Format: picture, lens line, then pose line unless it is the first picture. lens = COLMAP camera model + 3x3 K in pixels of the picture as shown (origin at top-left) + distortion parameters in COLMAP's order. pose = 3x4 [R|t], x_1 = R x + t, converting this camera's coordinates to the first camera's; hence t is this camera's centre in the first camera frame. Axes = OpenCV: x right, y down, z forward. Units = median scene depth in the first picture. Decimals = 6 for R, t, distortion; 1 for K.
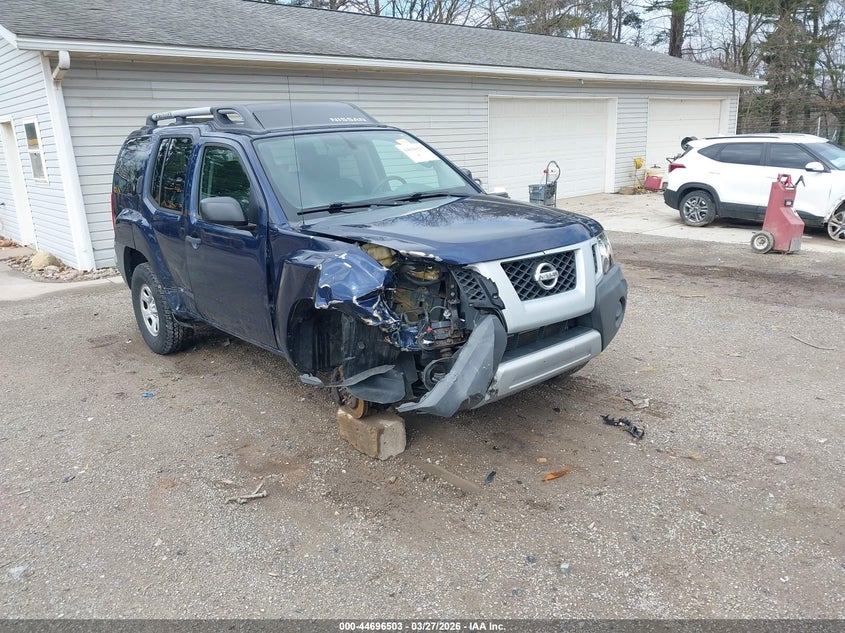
lens RADIAL K [[659.6, 0, 422.0], [0, 659.6, 316.6], [0, 0, 1]] dist [-0.003968, -0.000559]
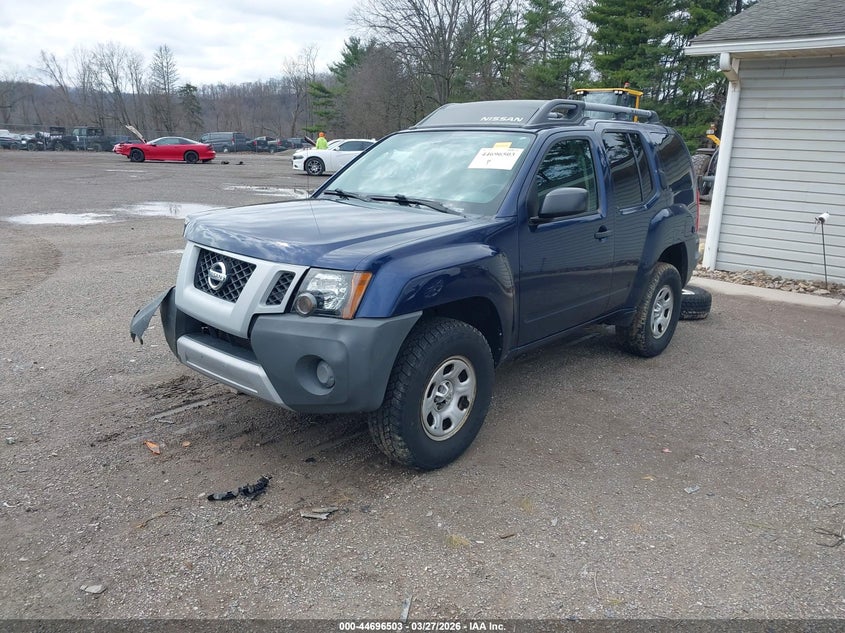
lens RADIAL K [[659.6, 0, 422.0], [0, 659.6, 316.6], [0, 0, 1]] dist [-0.003968, -0.000559]
pose [[0.142192, 0.298037, -0.943904, 0.755456], [-0.304611, 0.920492, 0.244758, -0.217168], [0.941803, 0.252721, 0.221672, 0.703329]]
